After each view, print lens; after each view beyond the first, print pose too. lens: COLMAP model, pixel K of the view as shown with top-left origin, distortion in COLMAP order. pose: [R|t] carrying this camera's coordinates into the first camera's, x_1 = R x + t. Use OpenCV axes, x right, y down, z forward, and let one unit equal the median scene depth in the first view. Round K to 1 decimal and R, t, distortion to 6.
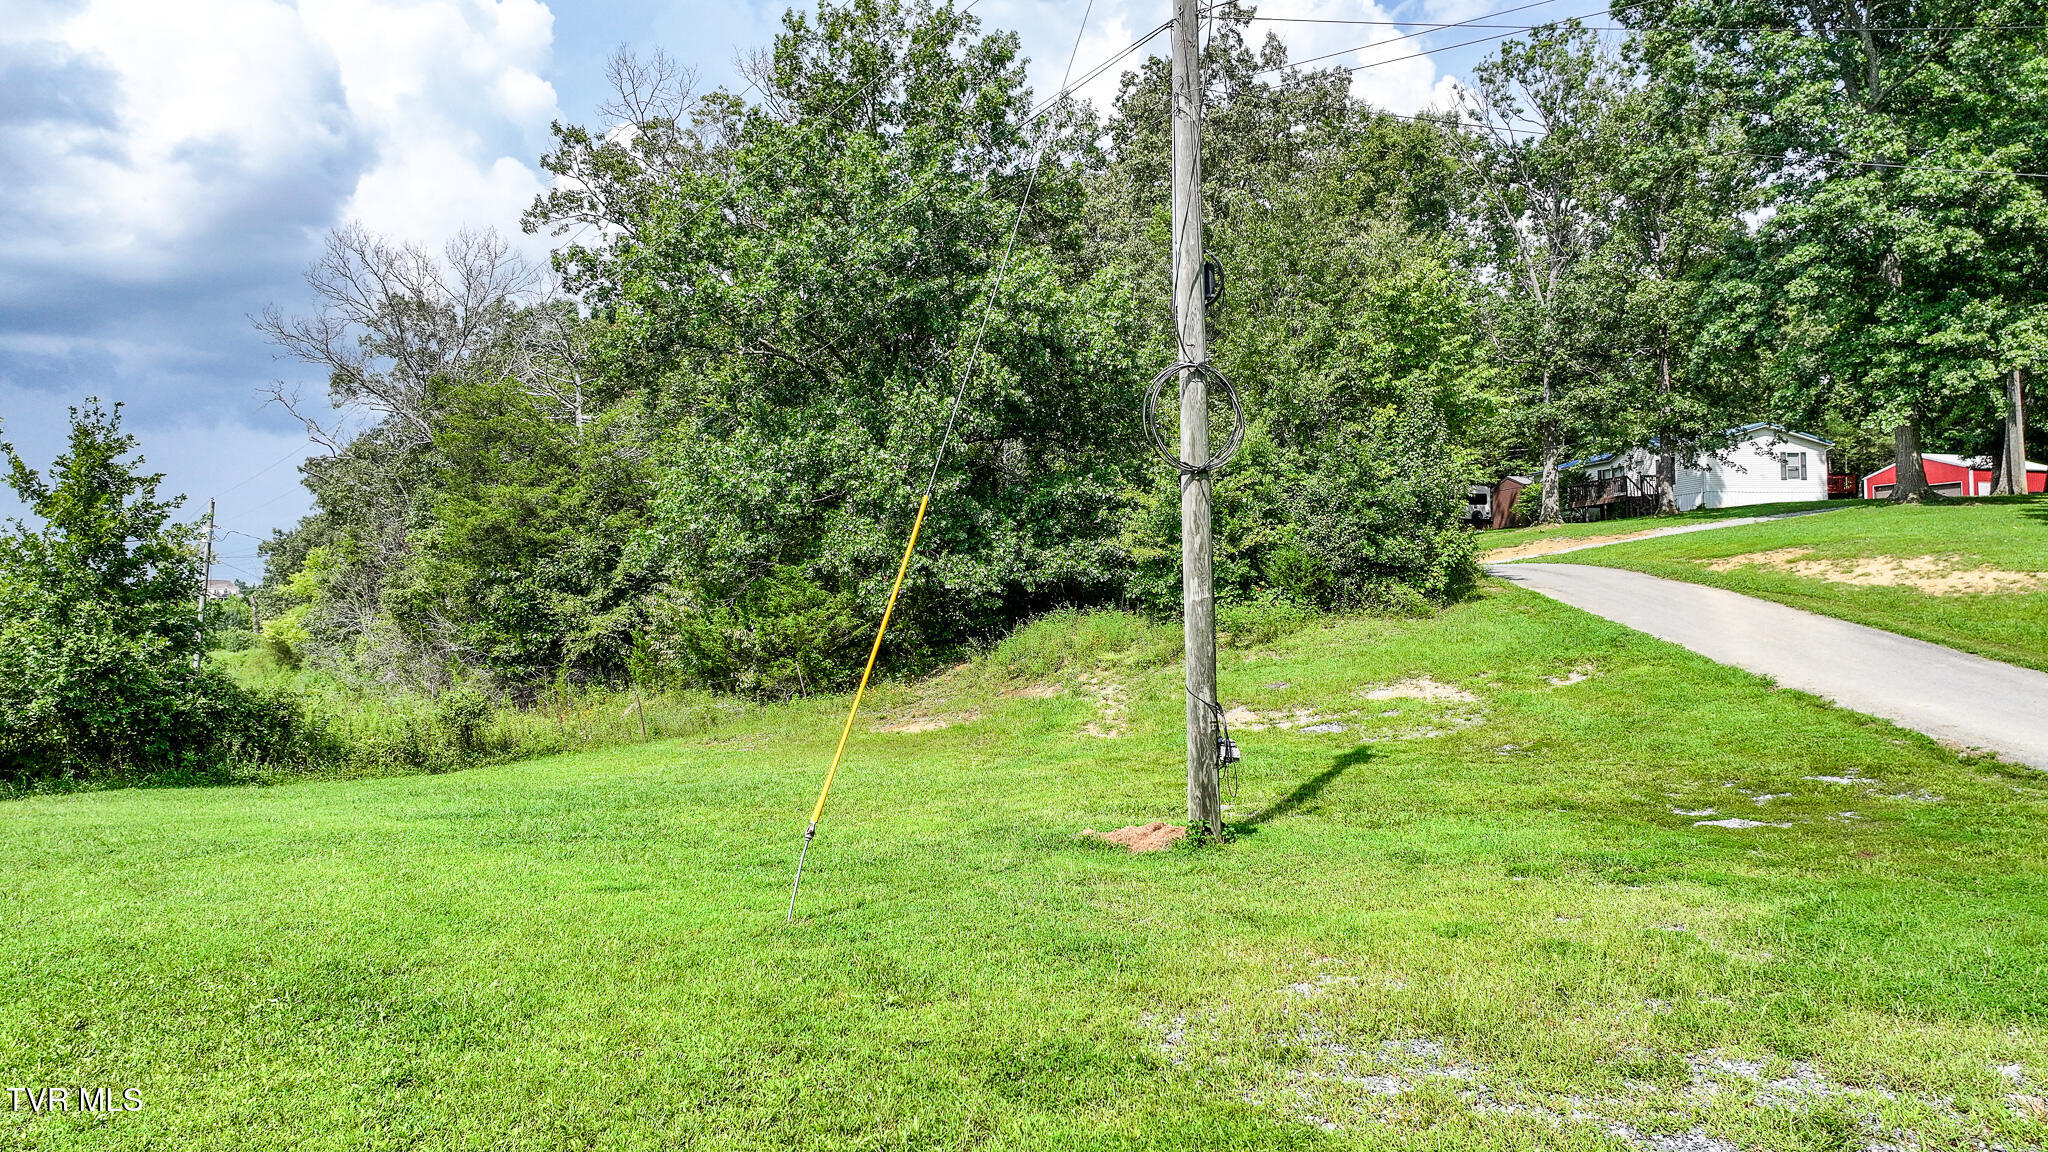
lens RADIAL K [[1446.3, 0, 1021.5], [0, 1446.3, 585.8], [0, 0, 1]] dist [0.005452, 0.011782]
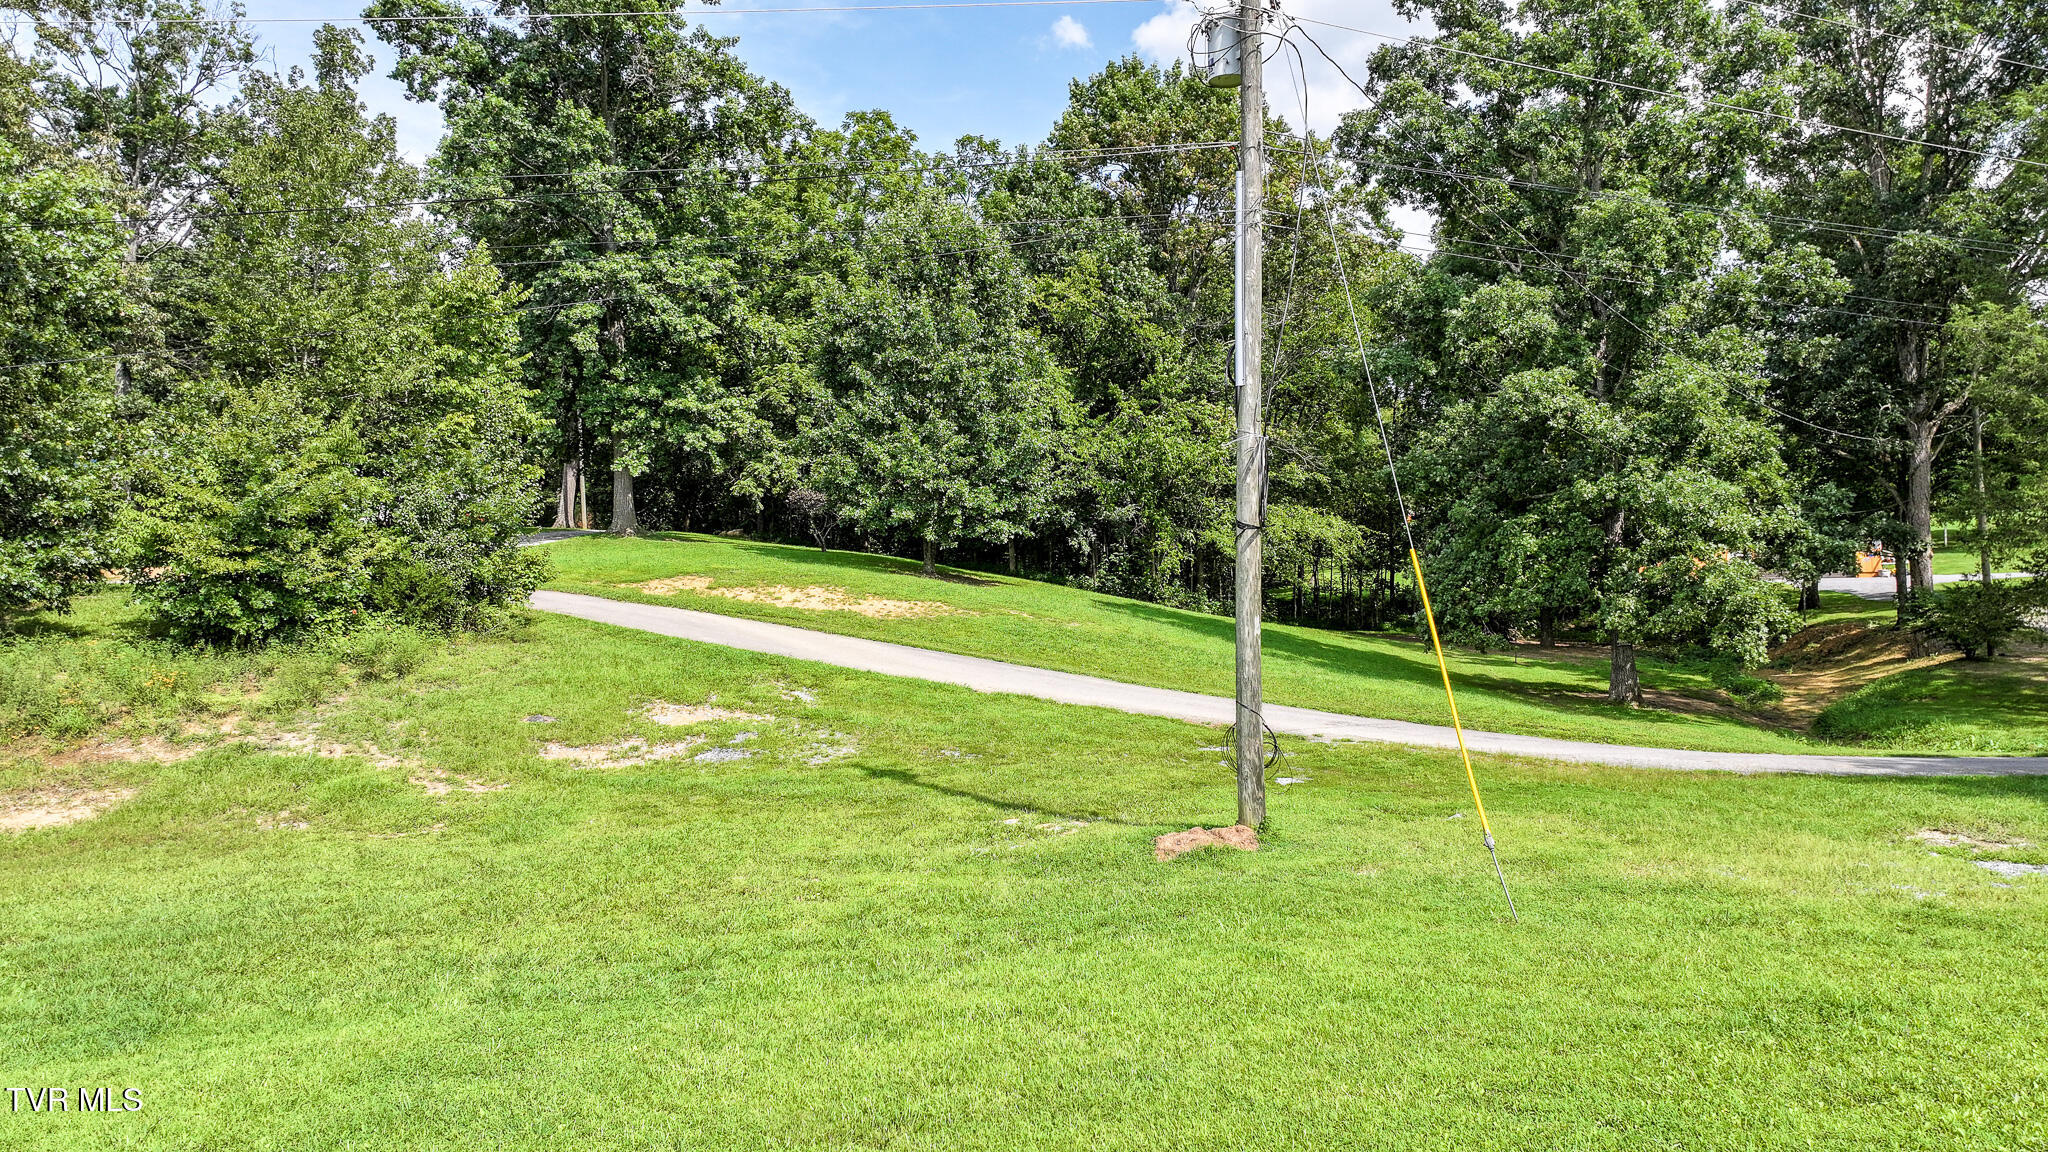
lens RADIAL K [[1446.3, 0, 1028.8], [0, 1446.3, 572.6], [0, 0, 1]] dist [0.005452, 0.011782]
pose [[0.455828, 0.025939, 0.889690, -0.311555], [-0.009628, 0.999660, -0.024212, -0.002963], [-0.890016, 0.002470, 0.455923, 0.195493]]
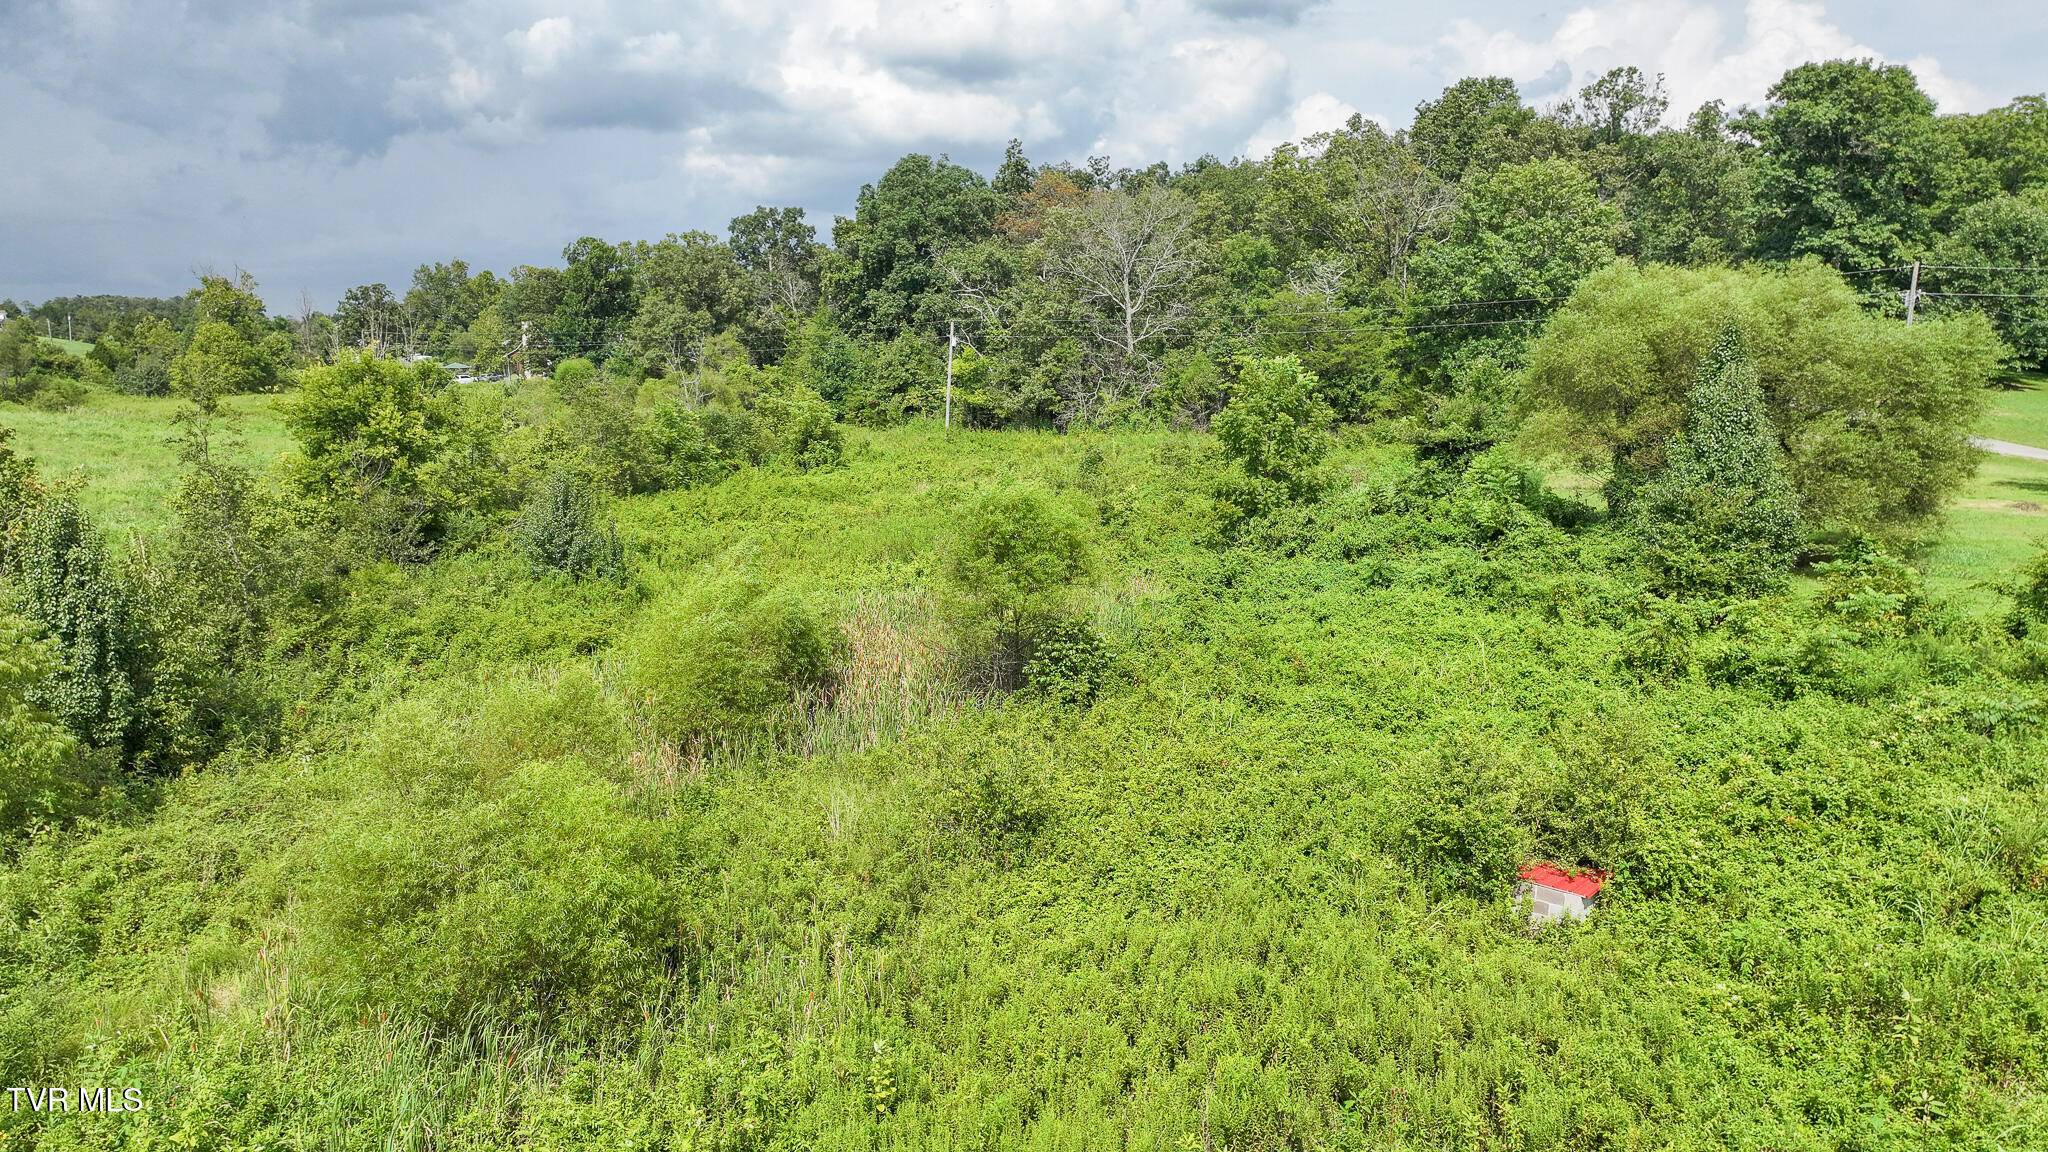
lens RADIAL K [[1446.3, 0, 1014.0], [0, 1446.3, 571.3], [0, 0, 1]] dist [0.005452, 0.011782]
pose [[0.968548, -0.022660, 0.247794, -1.524821], [-0.021173, 0.984728, 0.172807, -0.107617], [-0.247926, -0.172618, 0.953276, -1.212774]]
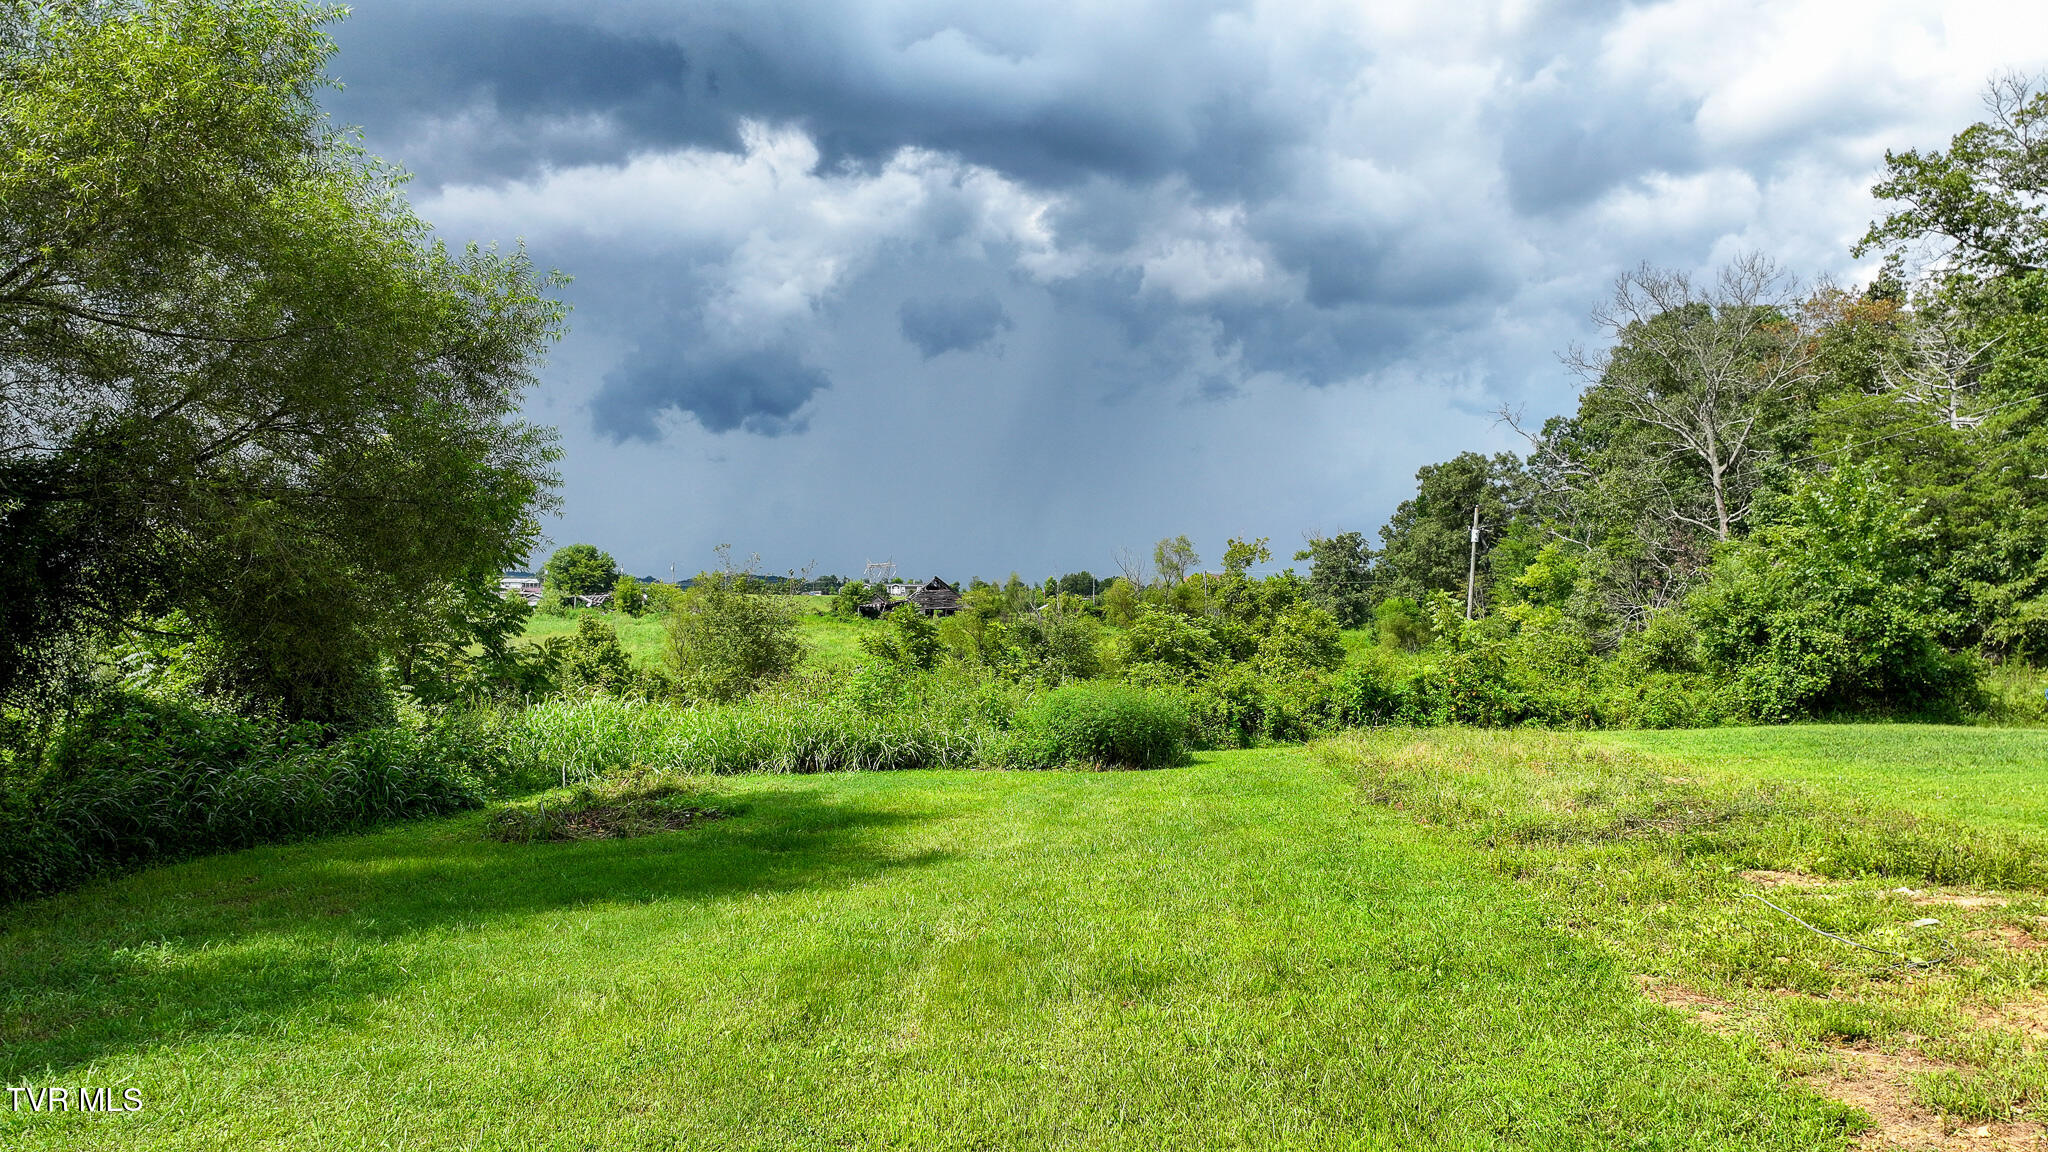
lens RADIAL K [[1446.3, 0, 1021.4], [0, 1446.3, 577.0], [0, 0, 1]] dist [0.005452, 0.011782]
pose [[0.847416, -0.000940, -0.530928, -0.367256], [-0.001011, 0.999994, -0.003384, 0.006058], [0.530928, 0.003404, 0.847410, -0.346333]]
